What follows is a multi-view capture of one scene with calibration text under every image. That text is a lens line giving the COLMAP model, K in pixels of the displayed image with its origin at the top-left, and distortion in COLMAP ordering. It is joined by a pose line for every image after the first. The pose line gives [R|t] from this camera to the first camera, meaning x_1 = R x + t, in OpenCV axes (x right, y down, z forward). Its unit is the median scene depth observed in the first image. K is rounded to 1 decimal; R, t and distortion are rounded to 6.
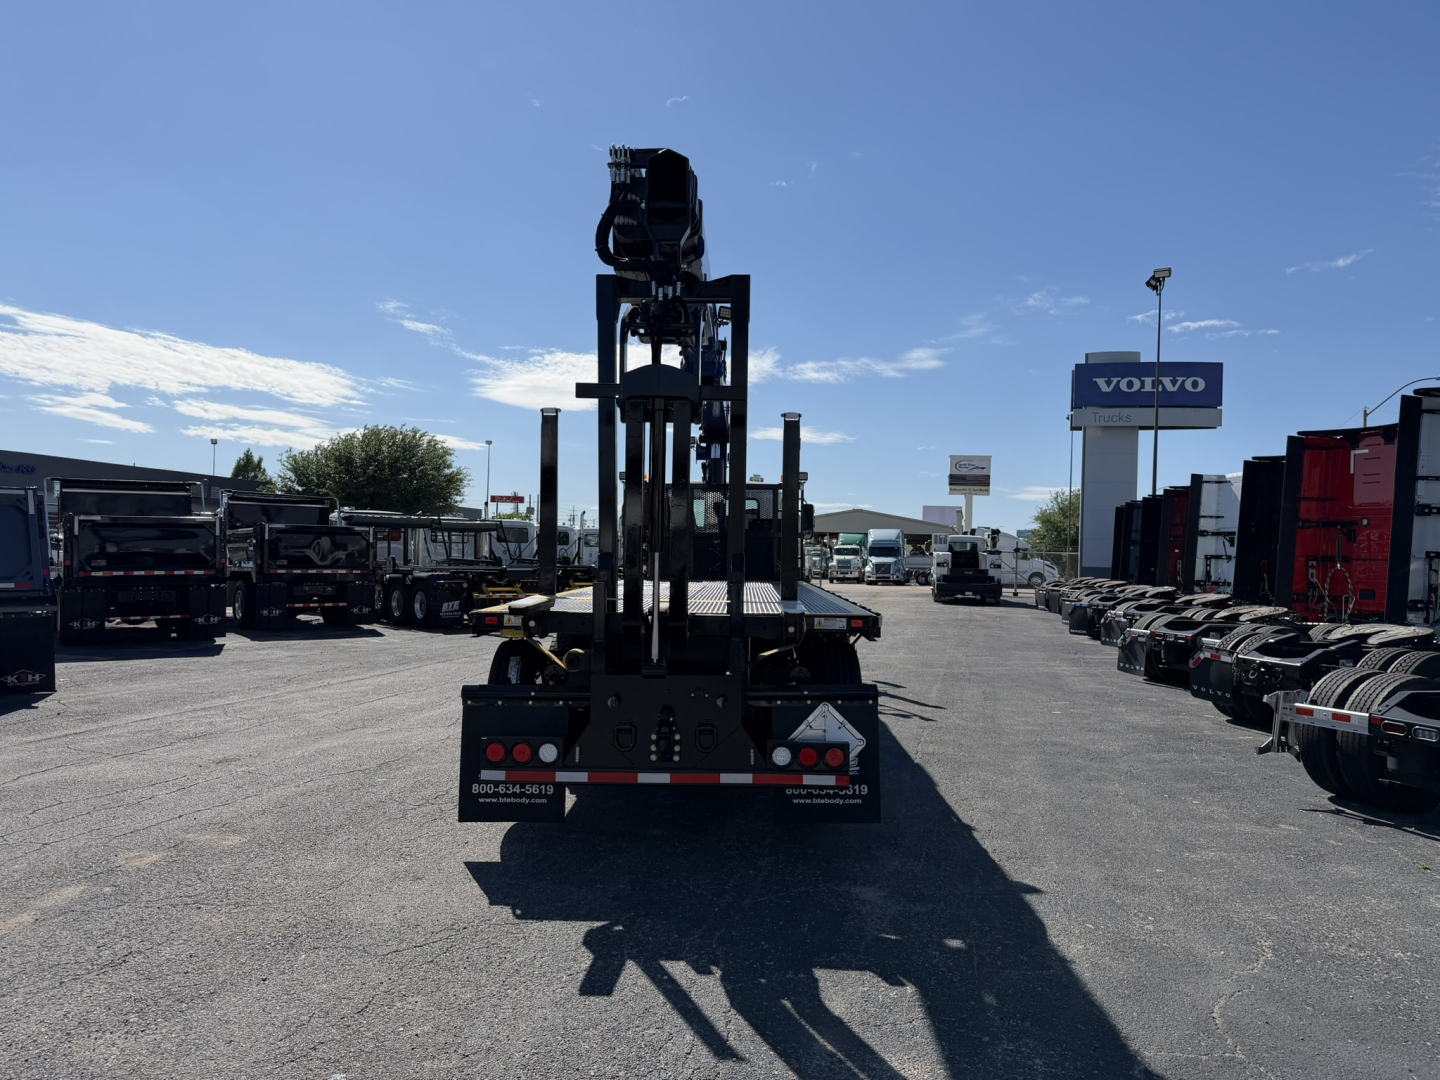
lens RADIAL K [[1005.2, 0, 731.3], [0, 1005.2, 538.9], [0, 0, 1]] dist [0.096523, -0.106767]
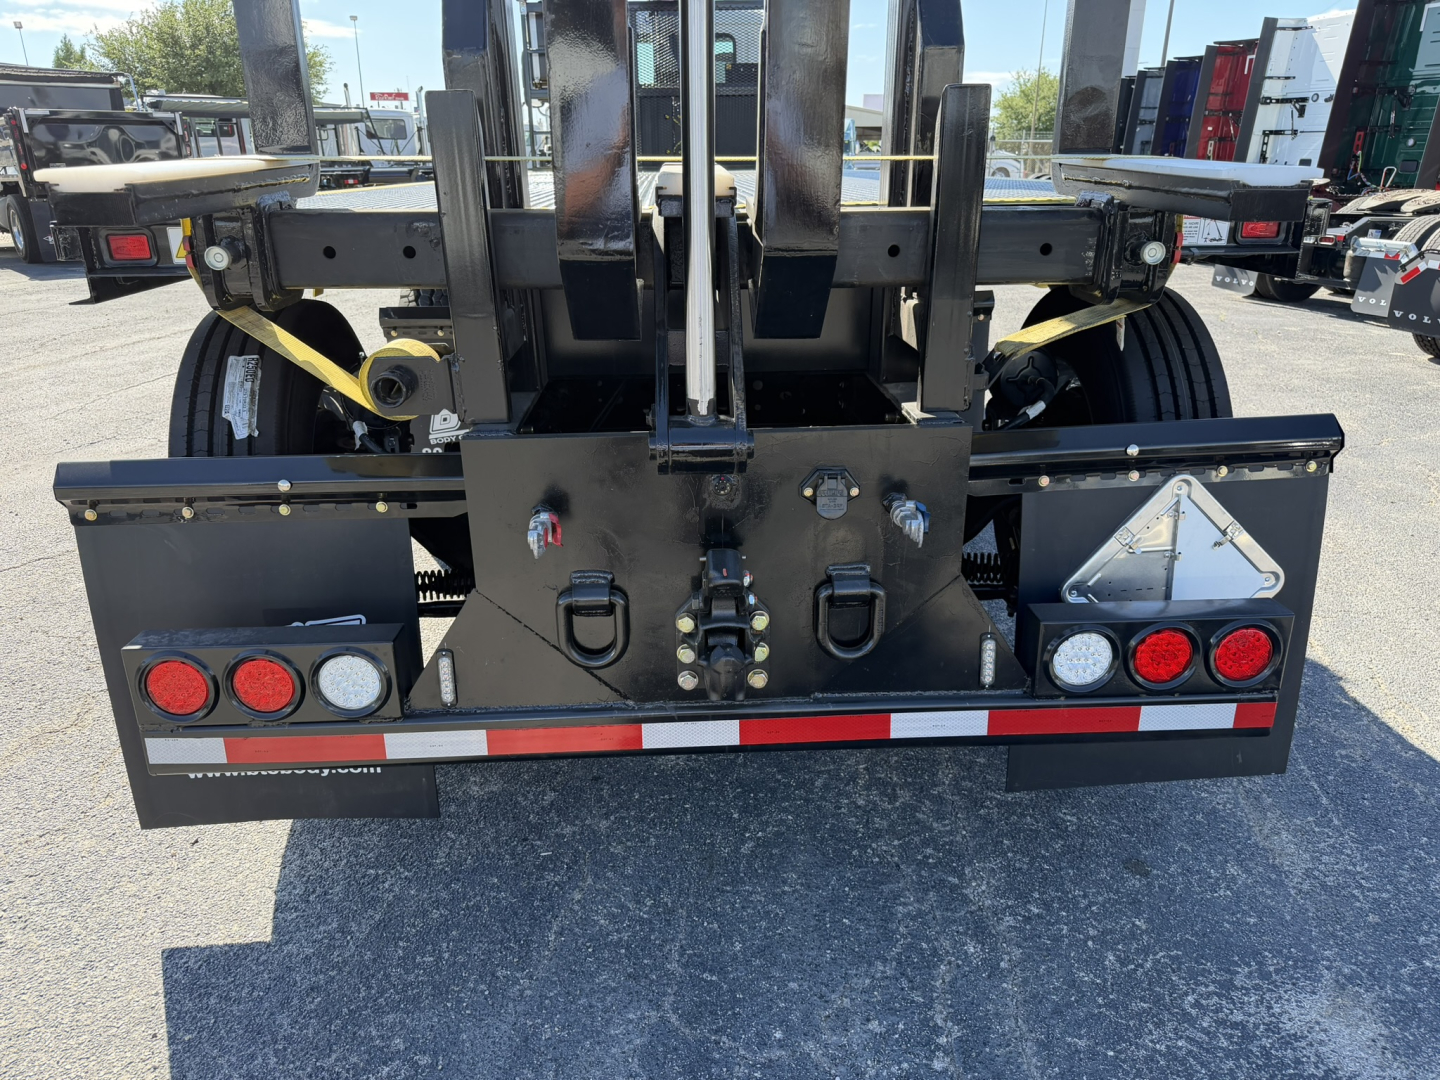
lens RADIAL K [[1027.1, 0, 720.0], [0, 1027.1, 540.0], [0, 0, 1]] dist [0.002350, -0.007202]
pose [[0.997554, -0.044983, 0.053506, -0.038653], [0.022524, 0.931457, 0.363154, 0.027186], [-0.066175, -0.361061, 0.930191, 0.337149]]
